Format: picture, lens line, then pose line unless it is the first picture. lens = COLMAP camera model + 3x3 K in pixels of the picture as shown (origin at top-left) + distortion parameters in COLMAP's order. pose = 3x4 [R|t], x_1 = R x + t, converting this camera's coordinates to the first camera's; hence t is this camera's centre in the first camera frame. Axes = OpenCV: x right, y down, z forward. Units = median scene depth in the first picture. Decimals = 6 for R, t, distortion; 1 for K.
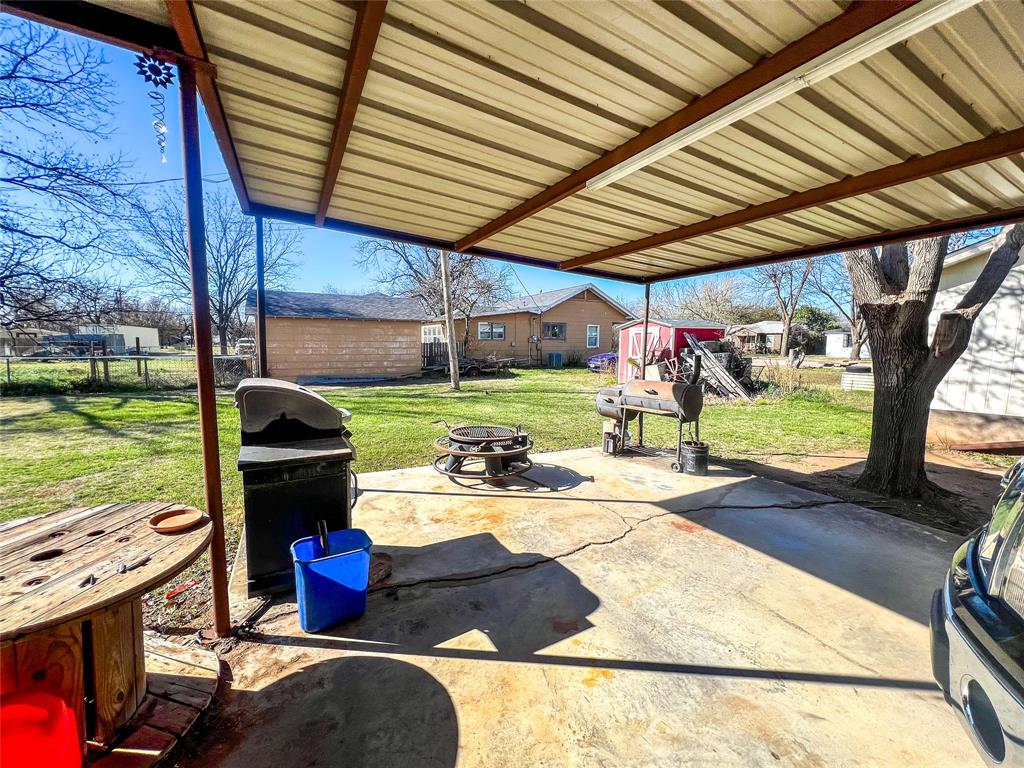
lens RADIAL K [[415.3, 0, 509.9], [0, 415.3, 380.2], [0, 0, 1]] dist [0.002928, -0.000403]
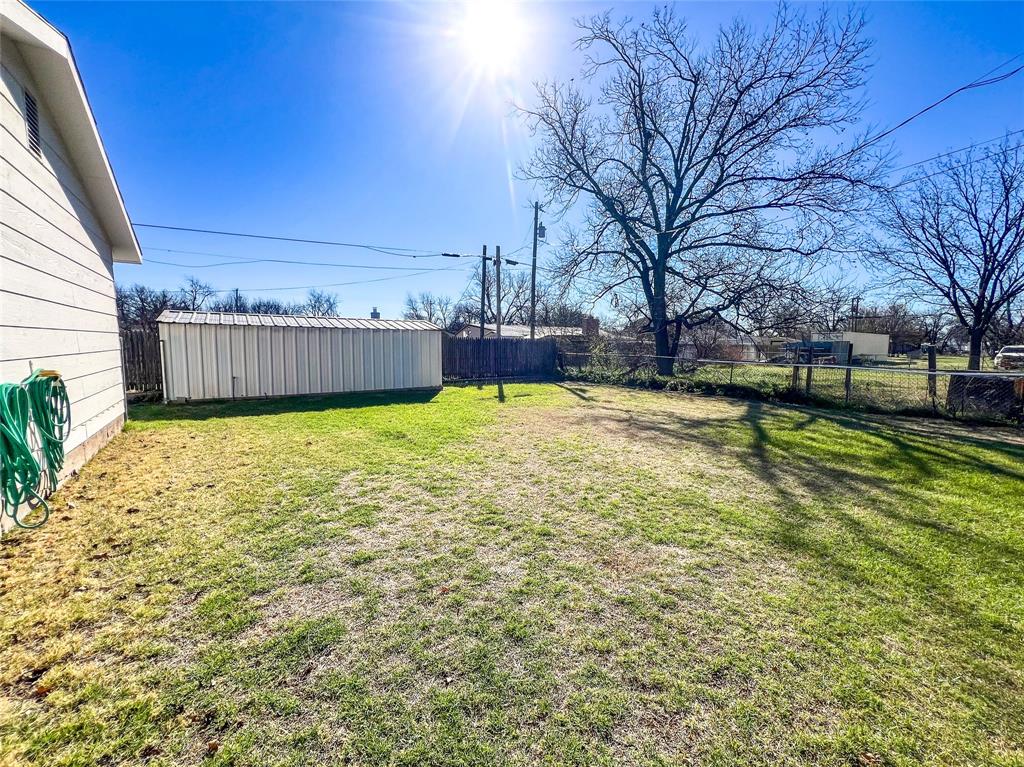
lens RADIAL K [[415.3, 0, 511.2], [0, 415.3, 381.8], [0, 0, 1]] dist [0.002928, -0.000403]
pose [[0.128919, 0.087916, -0.987750, -0.125827], [-0.102599, 0.991899, 0.074894, -0.016625], [0.986333, 0.091687, 0.136894, 0.189667]]
